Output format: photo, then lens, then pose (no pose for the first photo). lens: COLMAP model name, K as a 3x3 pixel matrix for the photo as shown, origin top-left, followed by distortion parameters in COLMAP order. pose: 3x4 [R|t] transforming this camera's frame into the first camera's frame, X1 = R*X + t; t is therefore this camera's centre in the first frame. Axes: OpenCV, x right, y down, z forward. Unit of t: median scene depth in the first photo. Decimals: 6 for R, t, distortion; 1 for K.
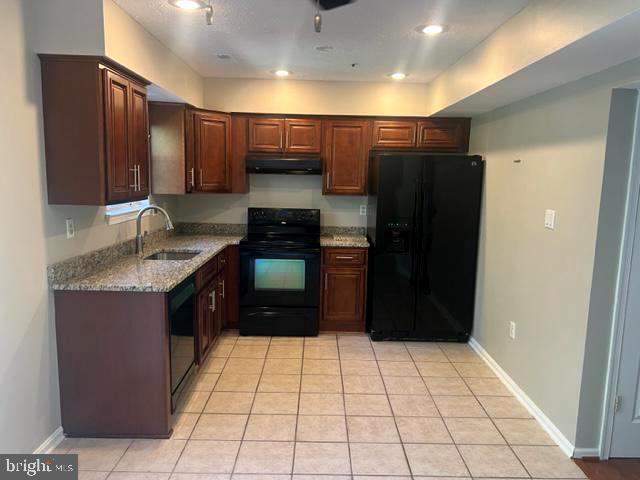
lens RADIAL K [[481.9, 0, 320.0], [0, 481.9, 240.0], [0, 0, 1]] dist [0.059852, -0.000074]
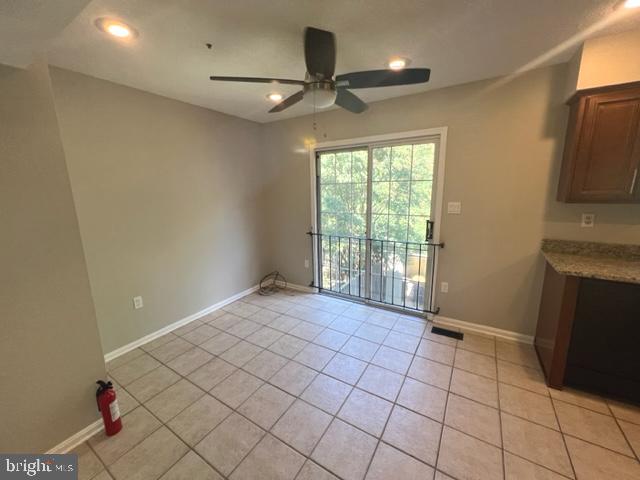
lens RADIAL K [[256.9, 0, 317.5], [0, 256.9, 238.0], [0, 0, 1]] dist [-0.000478, 0.000167]
pose [[-0.539065, 0.149847, -0.828828, 0.326222], [-0.106322, 0.964069, 0.243449, -0.044856], [0.835527, 0.219358, -0.503763, 0.470671]]
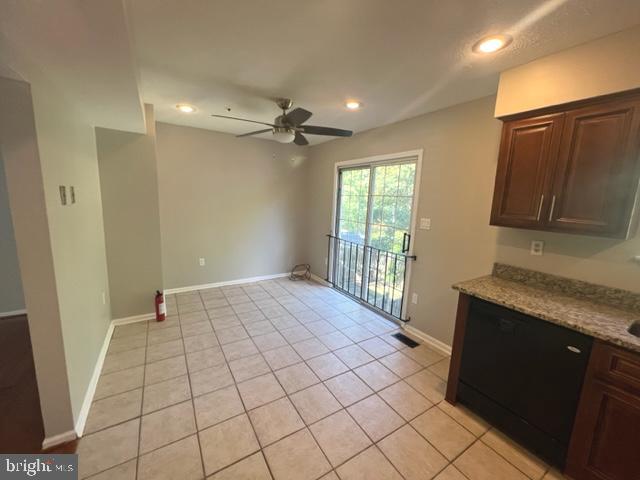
lens RADIAL K [[256.9, 0, 317.5], [0, 256.9, 238.0], [0, 0, 1]] dist [-0.000478, 0.000167]
pose [[-0.853343, 0.023855, -0.520805, 0.213435], [-0.130642, 0.957297, 0.257906, -0.093862], [0.504717, 0.288121, -0.813786, 0.797887]]
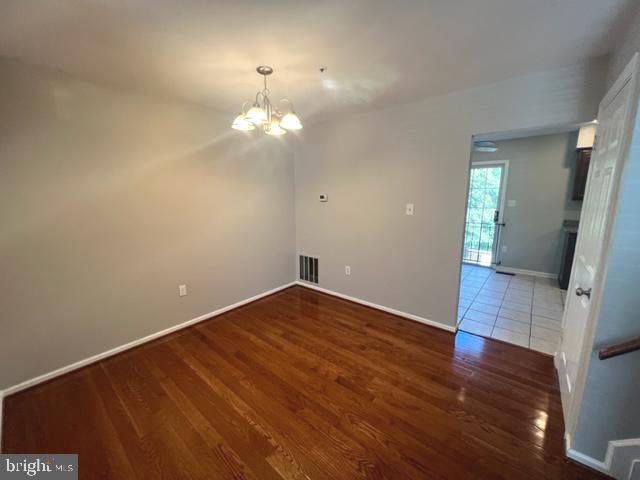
lens RADIAL K [[256.9, 0, 317.5], [0, 256.9, 238.0], [0, 0, 1]] dist [-0.000478, 0.000167]
pose [[-0.654126, 0.104800, -0.749090, 0.981492], [-0.116479, 0.964585, 0.236662, -0.022296], [0.747363, 0.242060, -0.618753, 0.510172]]
